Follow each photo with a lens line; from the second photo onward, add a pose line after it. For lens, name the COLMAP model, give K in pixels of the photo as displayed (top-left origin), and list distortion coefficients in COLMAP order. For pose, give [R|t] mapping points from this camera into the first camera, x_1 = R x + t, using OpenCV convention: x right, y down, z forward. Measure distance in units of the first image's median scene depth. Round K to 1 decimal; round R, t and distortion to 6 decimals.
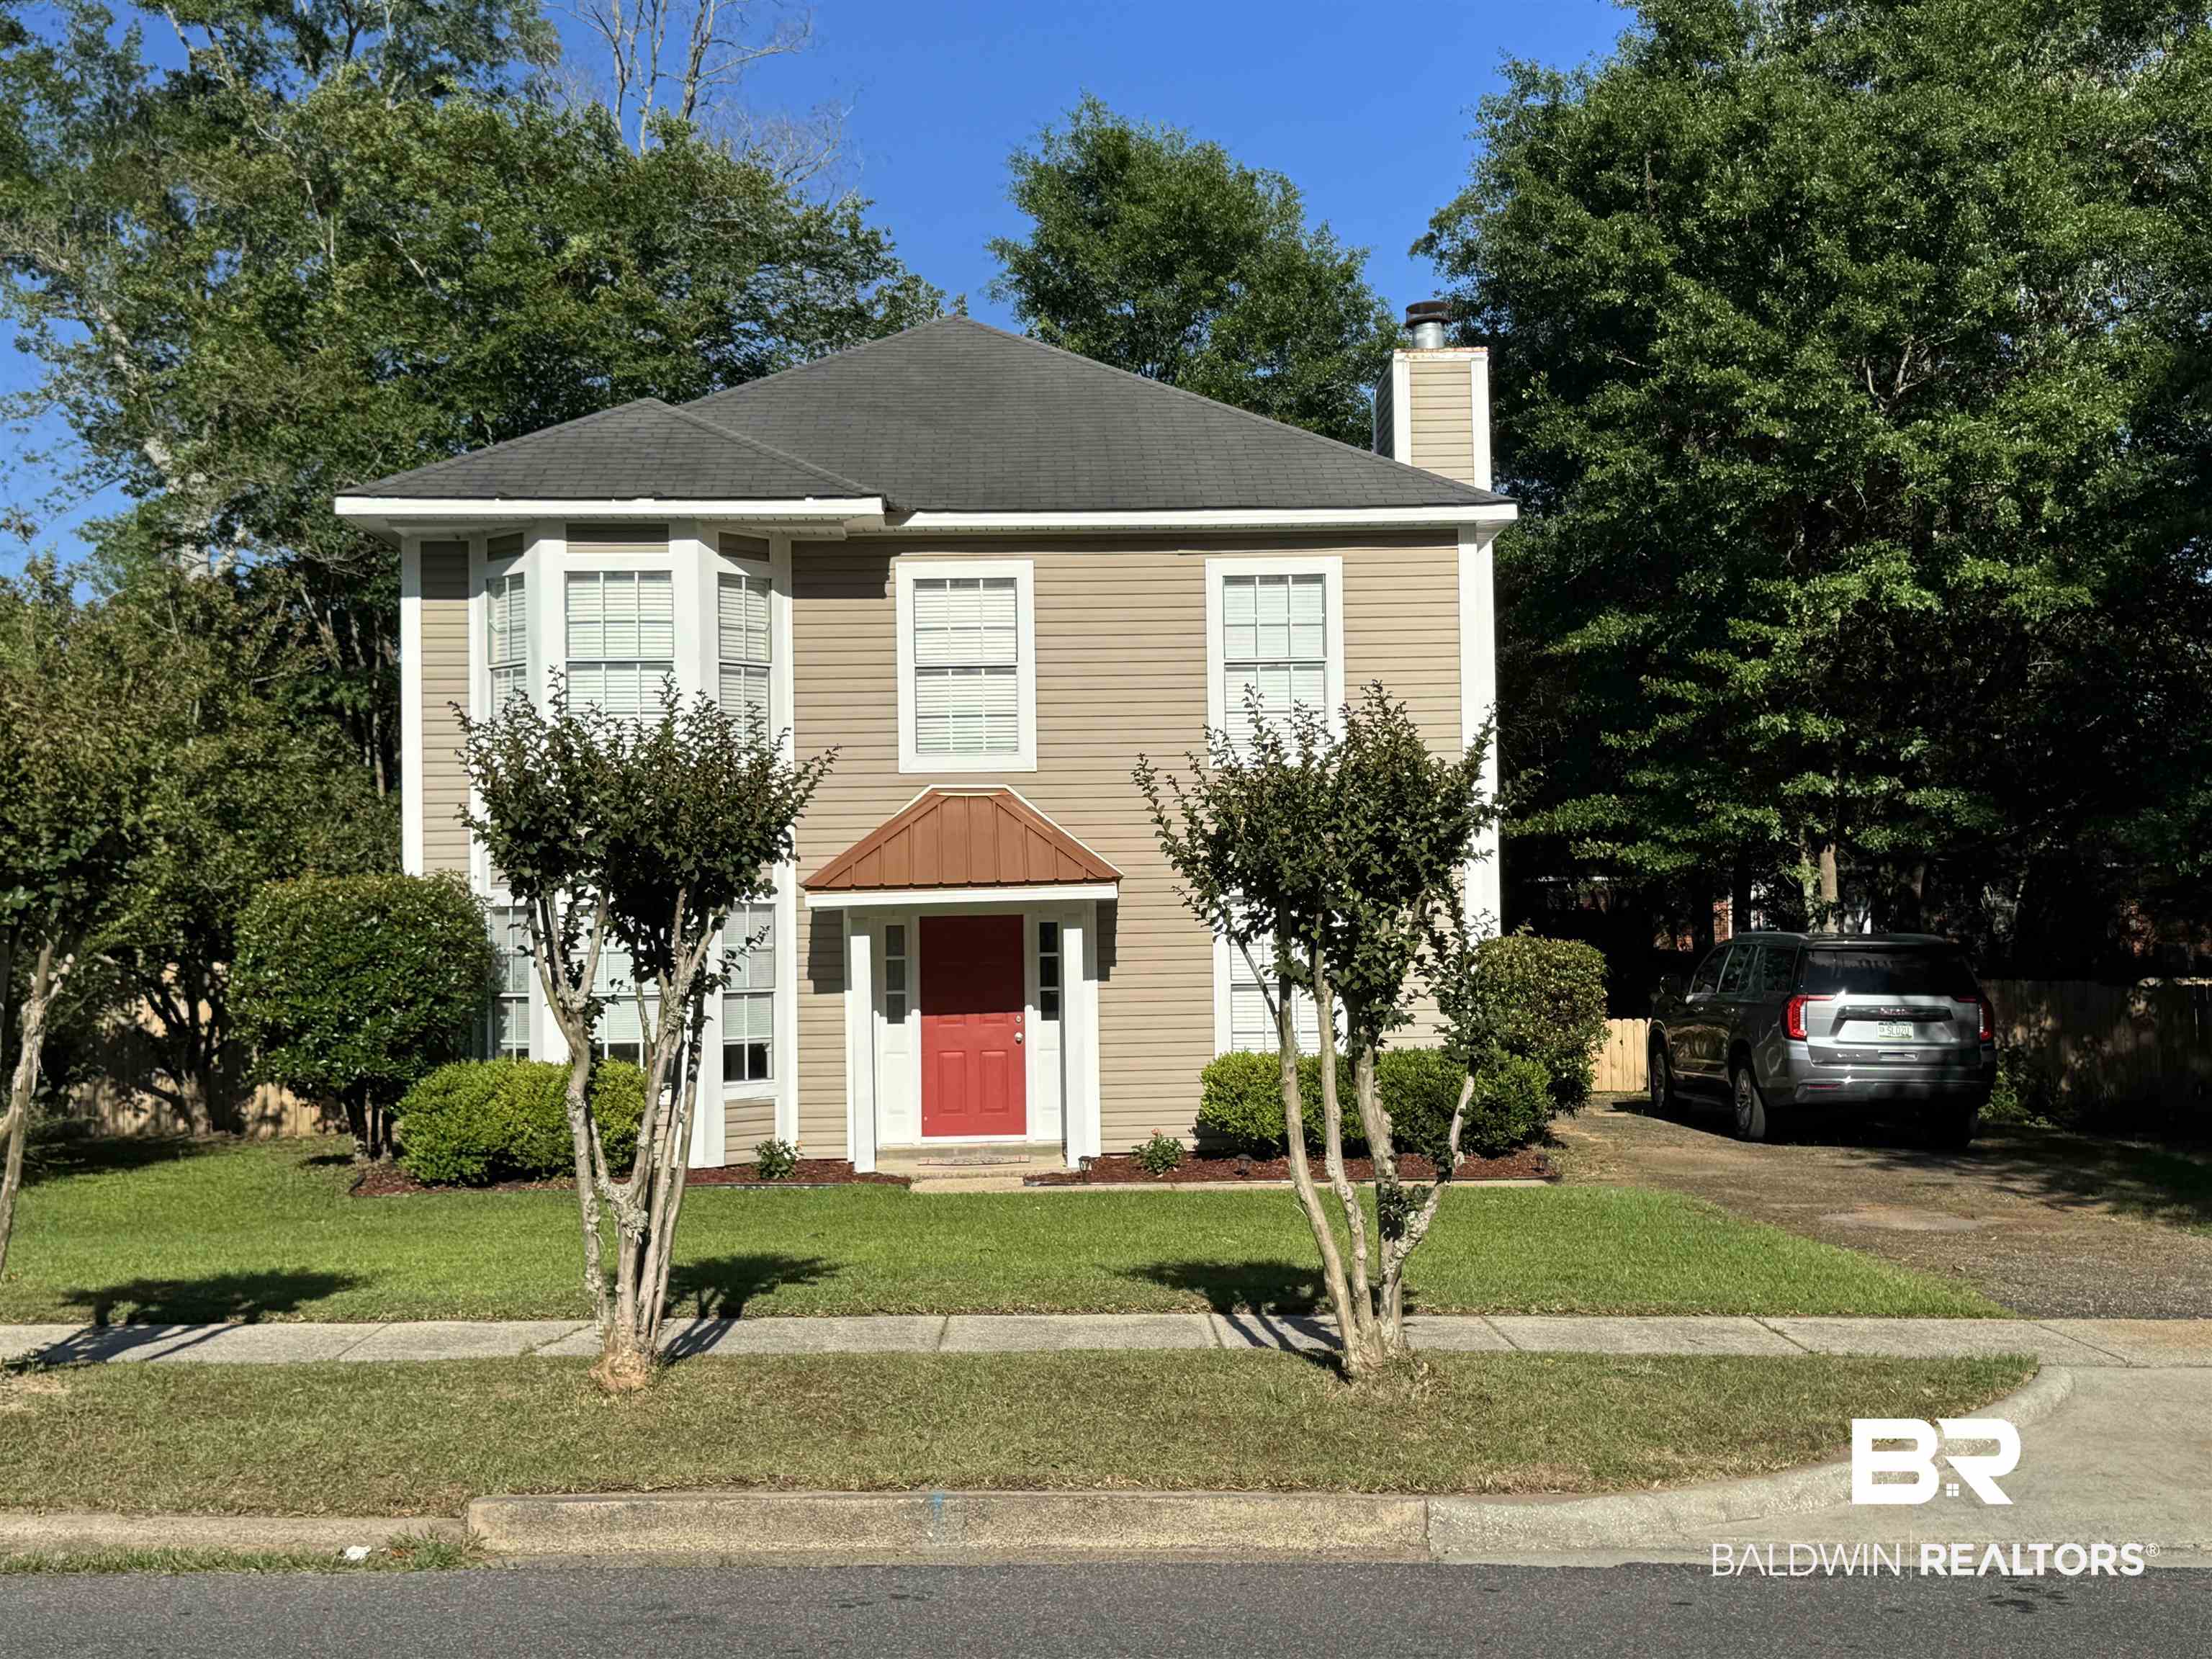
lens RADIAL K [[2633.5, 0, 1108.0], [0, 2633.5, 824.4], [0, 0, 1]] dist [0.222229, -0.531474]
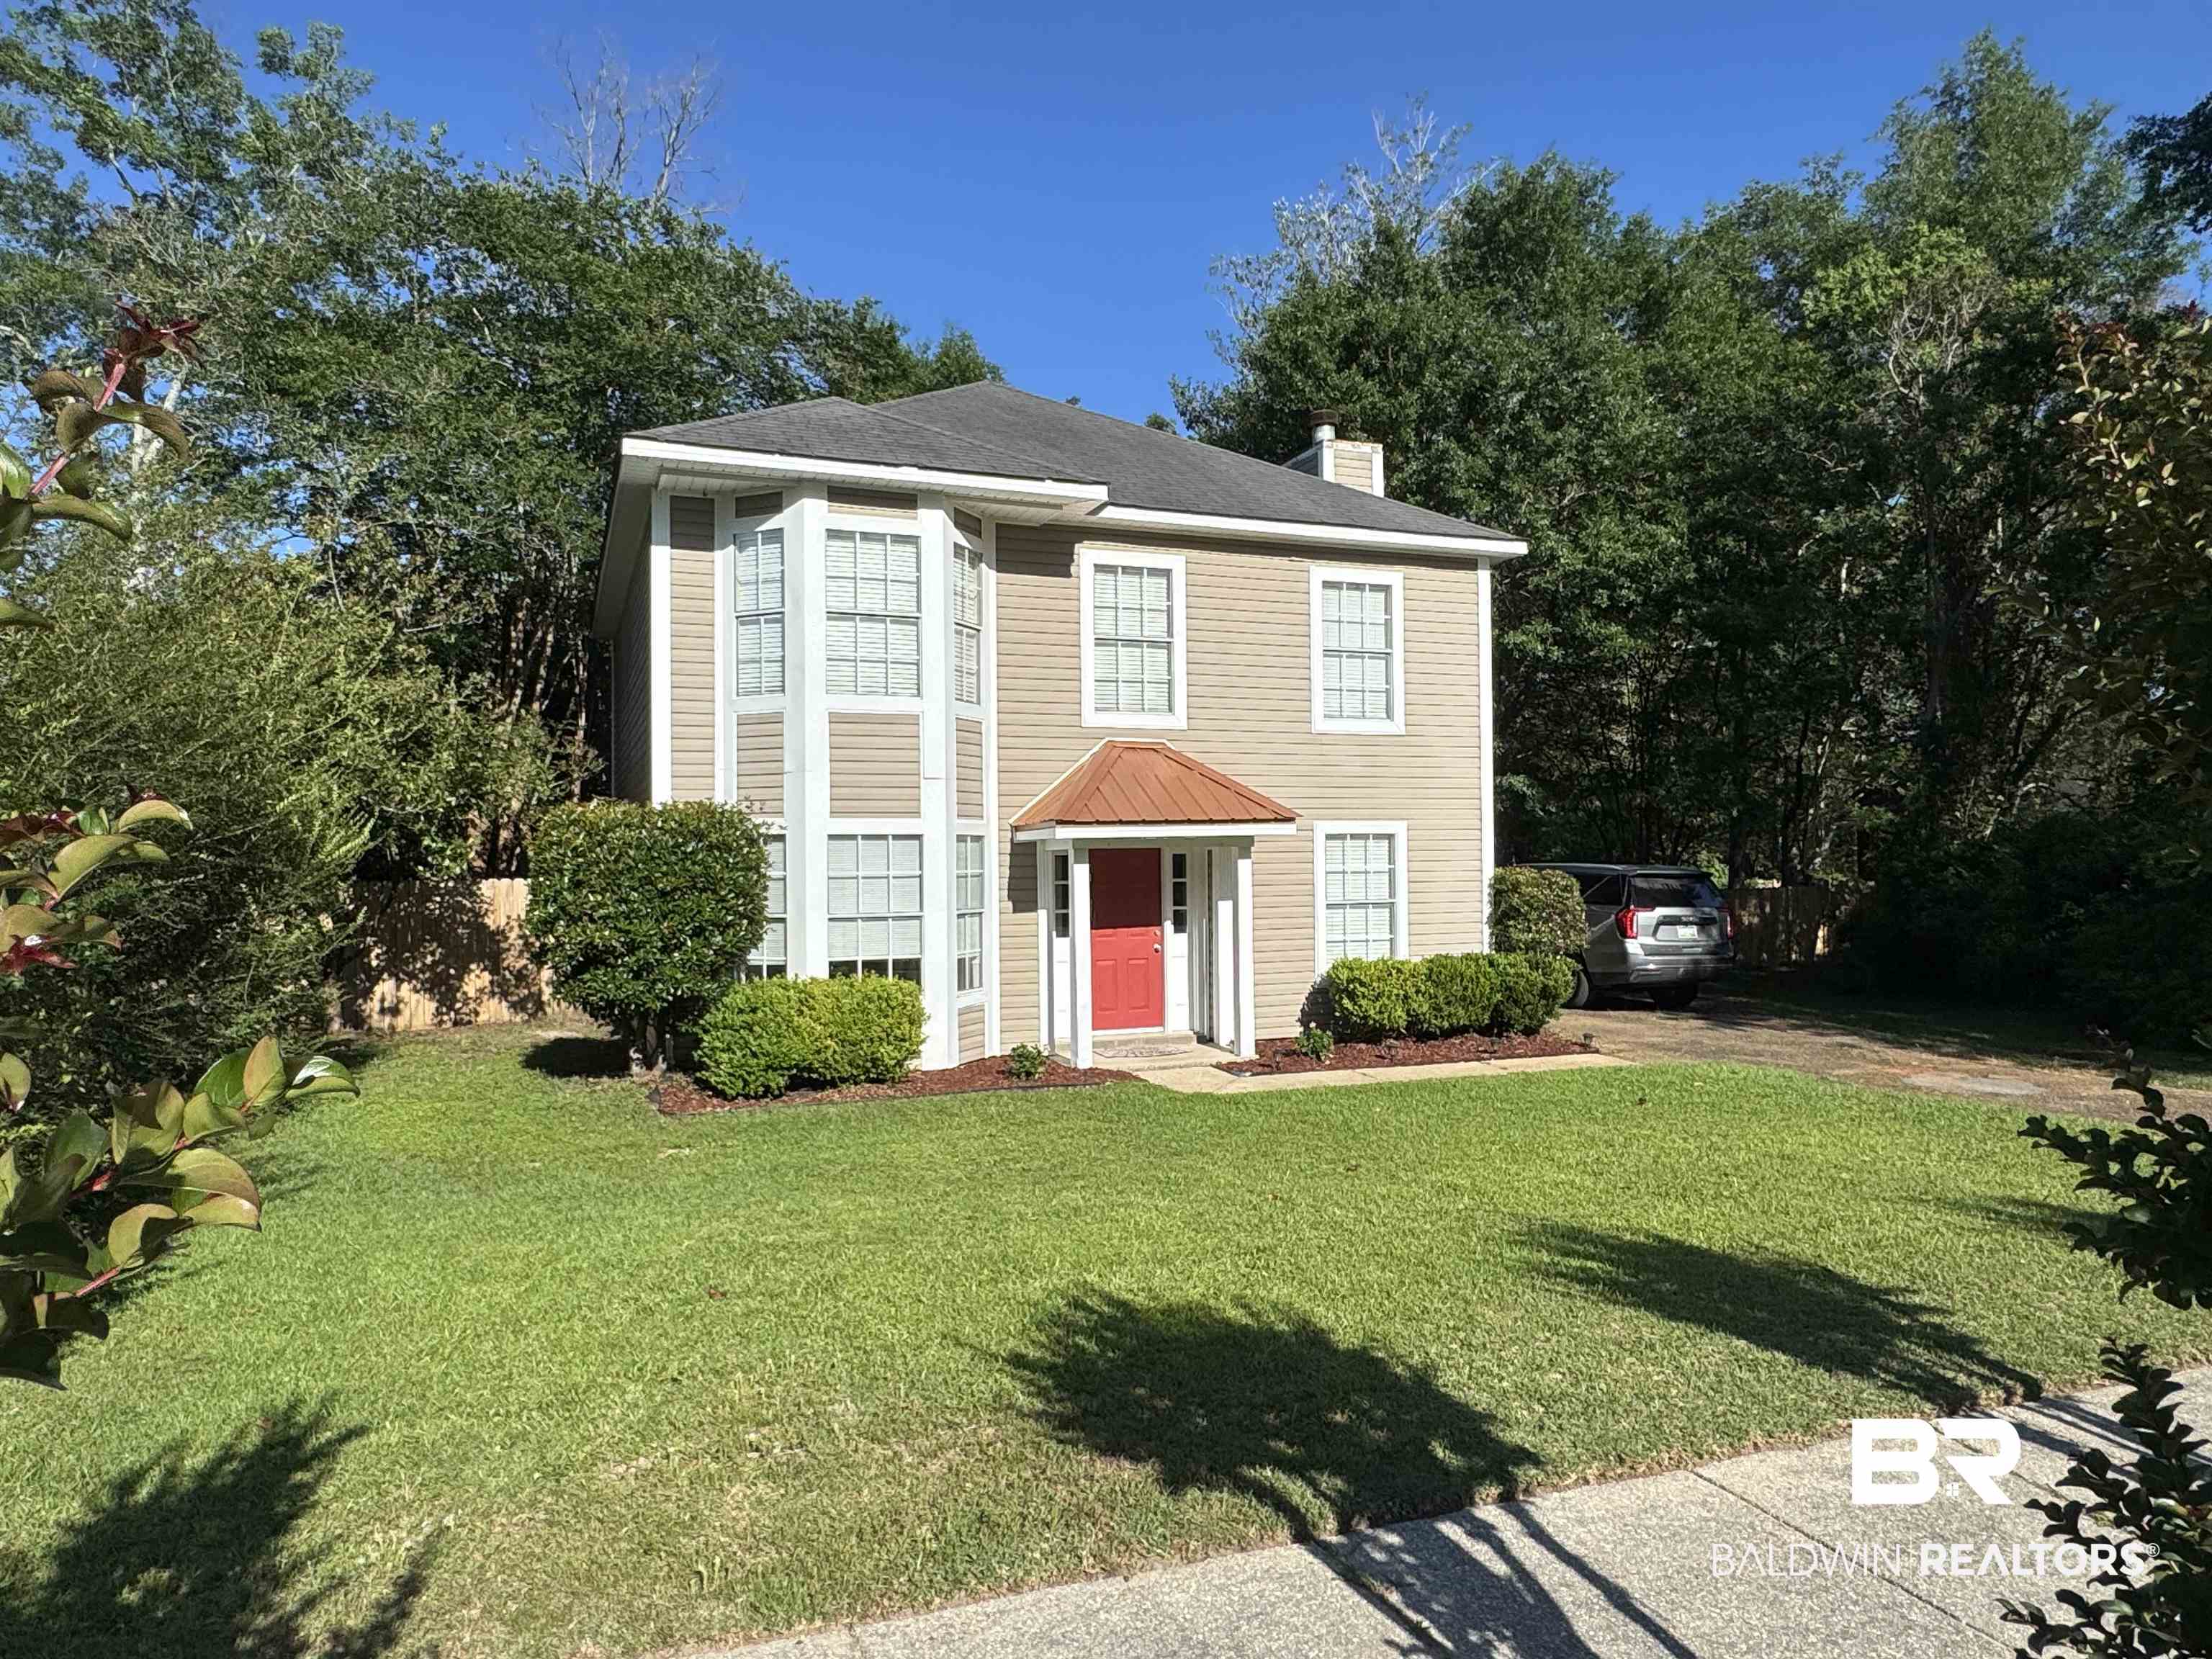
lens RADIAL K [[1419.6, 0, 1102.0], [0, 1419.6, 829.8], [0, 0, 1]] dist [0.000821, -0.000097]
pose [[0.943459, 0.015641, 0.331120, -0.293660], [-0.023009, 0.999567, 0.018343, 0.015609], [-0.330689, -0.024924, 0.943410, 0.414971]]
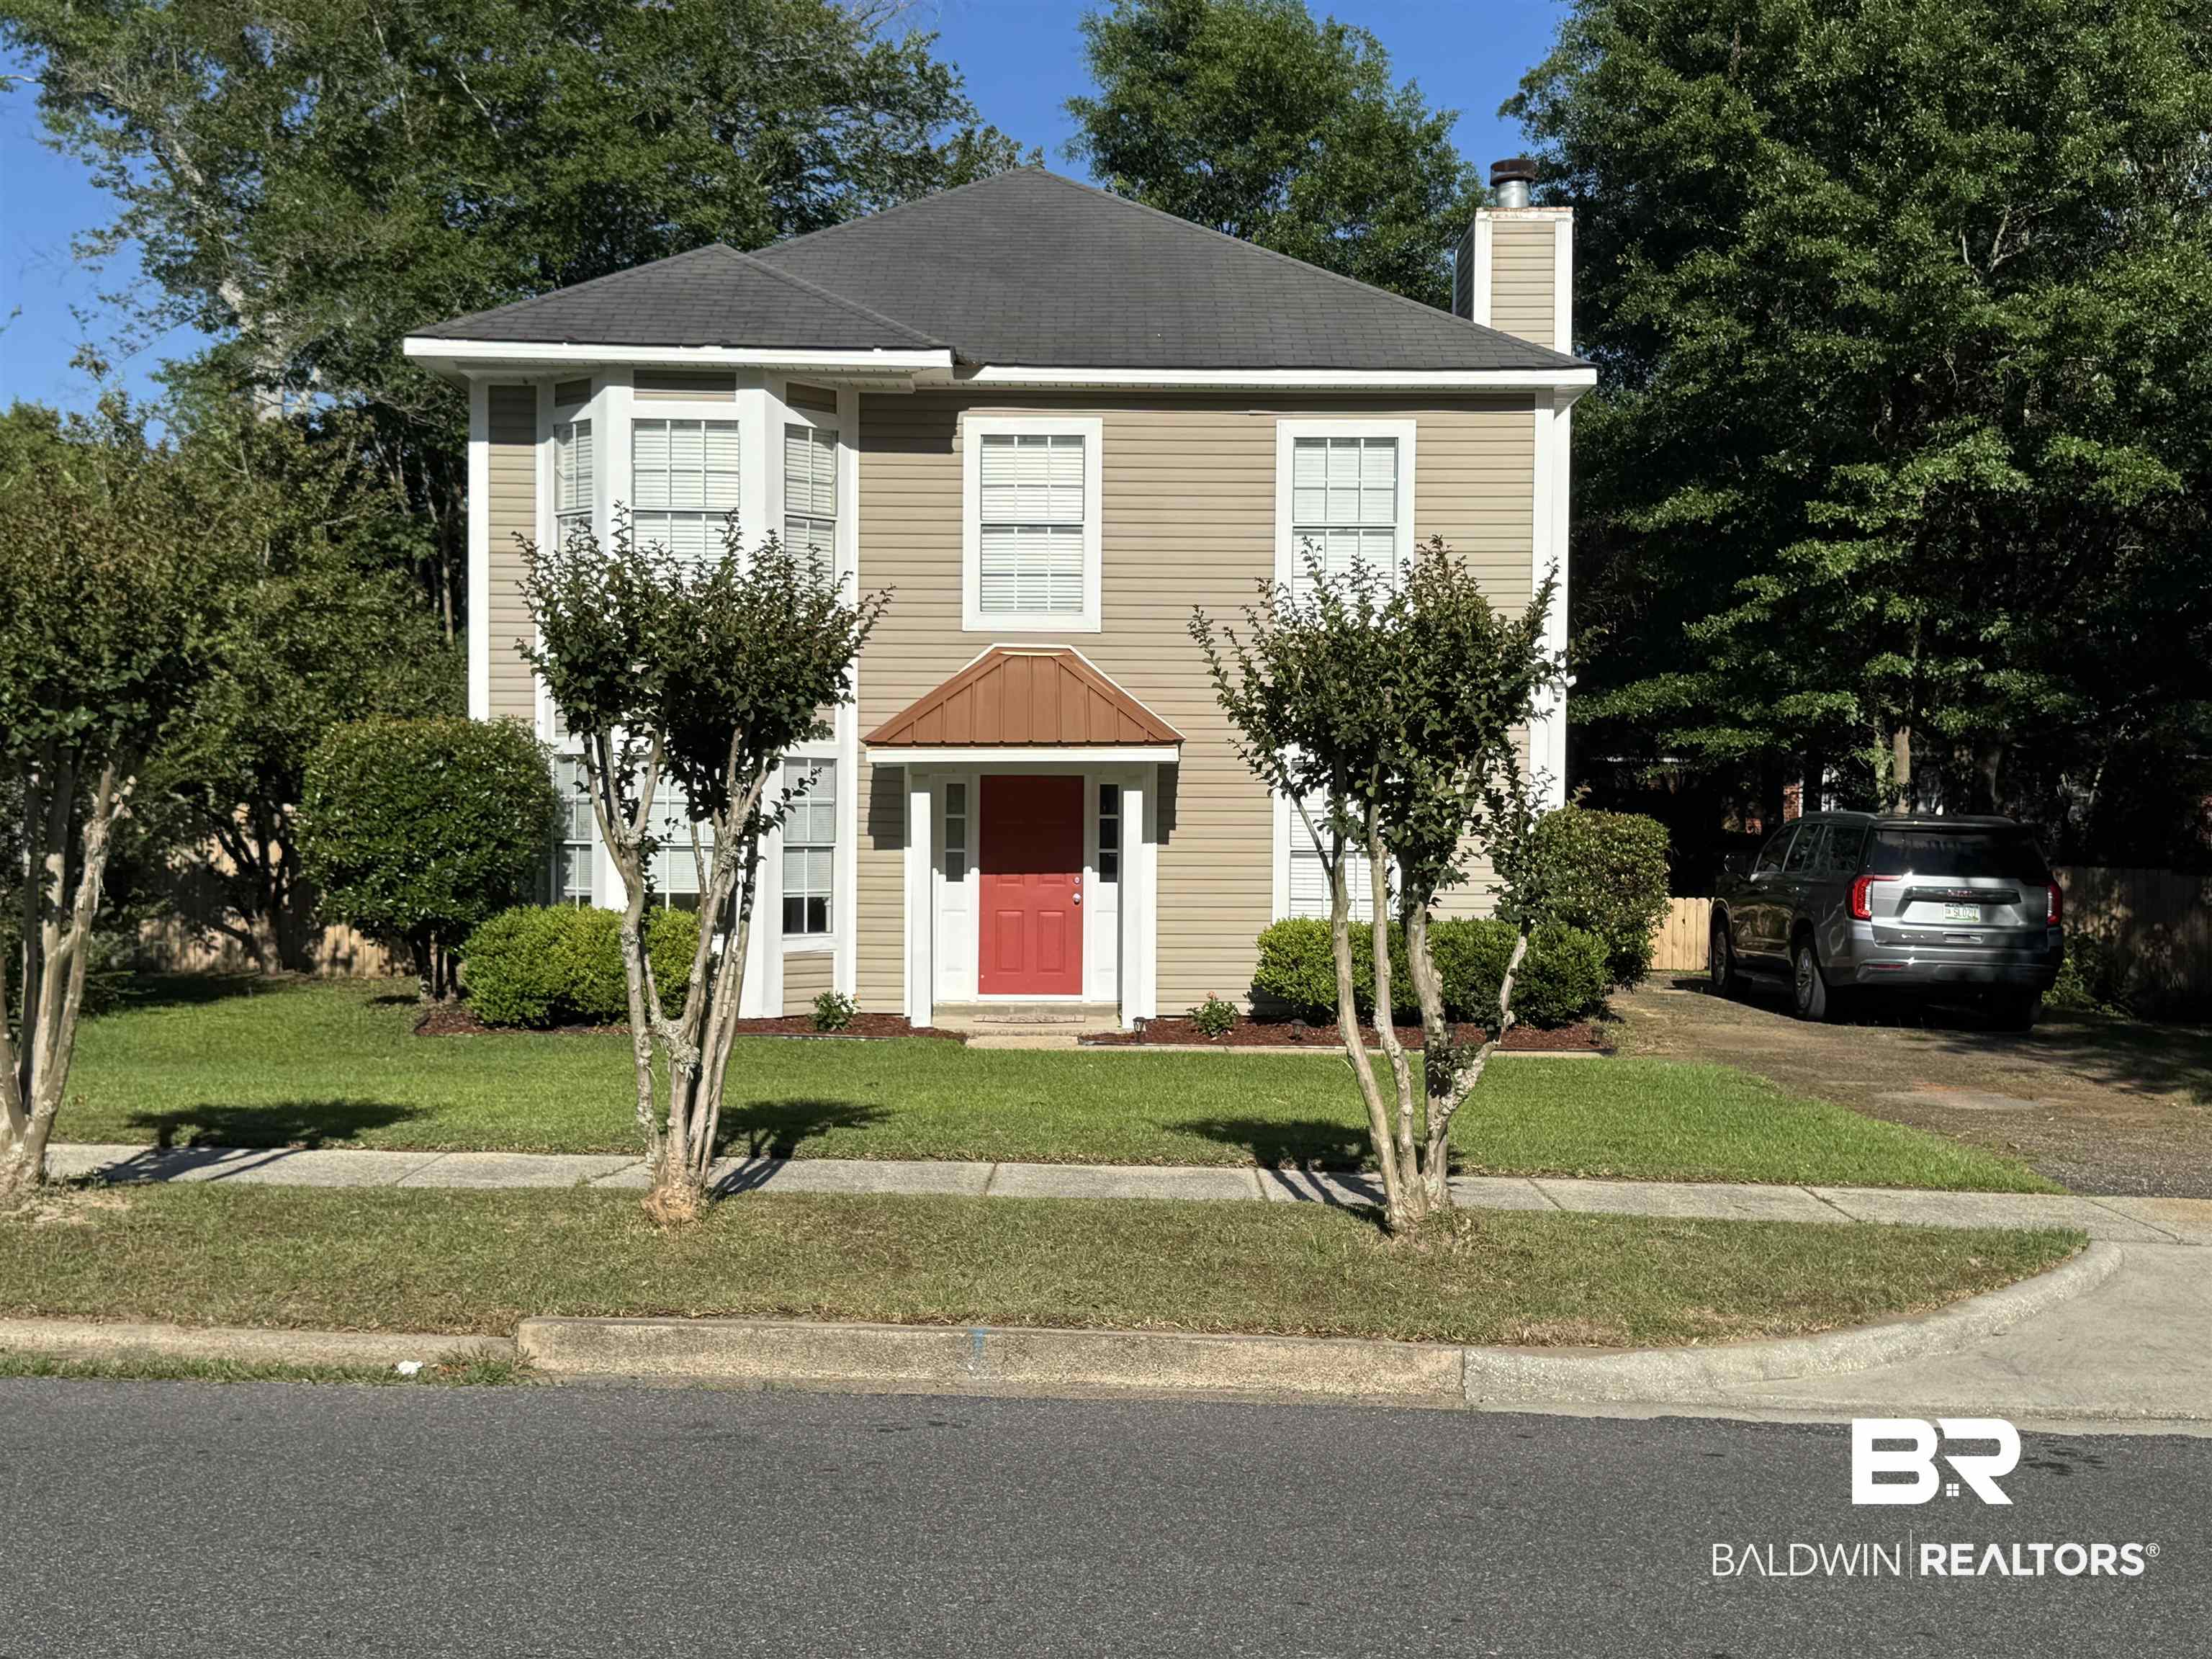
lens RADIAL K [[2638.1, 0, 1103.2], [0, 2638.1, 833.0], [0, 0, 1]] dist [0.214081, -0.496670]
pose [[0.999354, 0.024688, -0.026134, 0.001924], [-0.023300, 0.998367, 0.052149, 0.003589], [0.027379, -0.051506, 0.998297, 0.001328]]
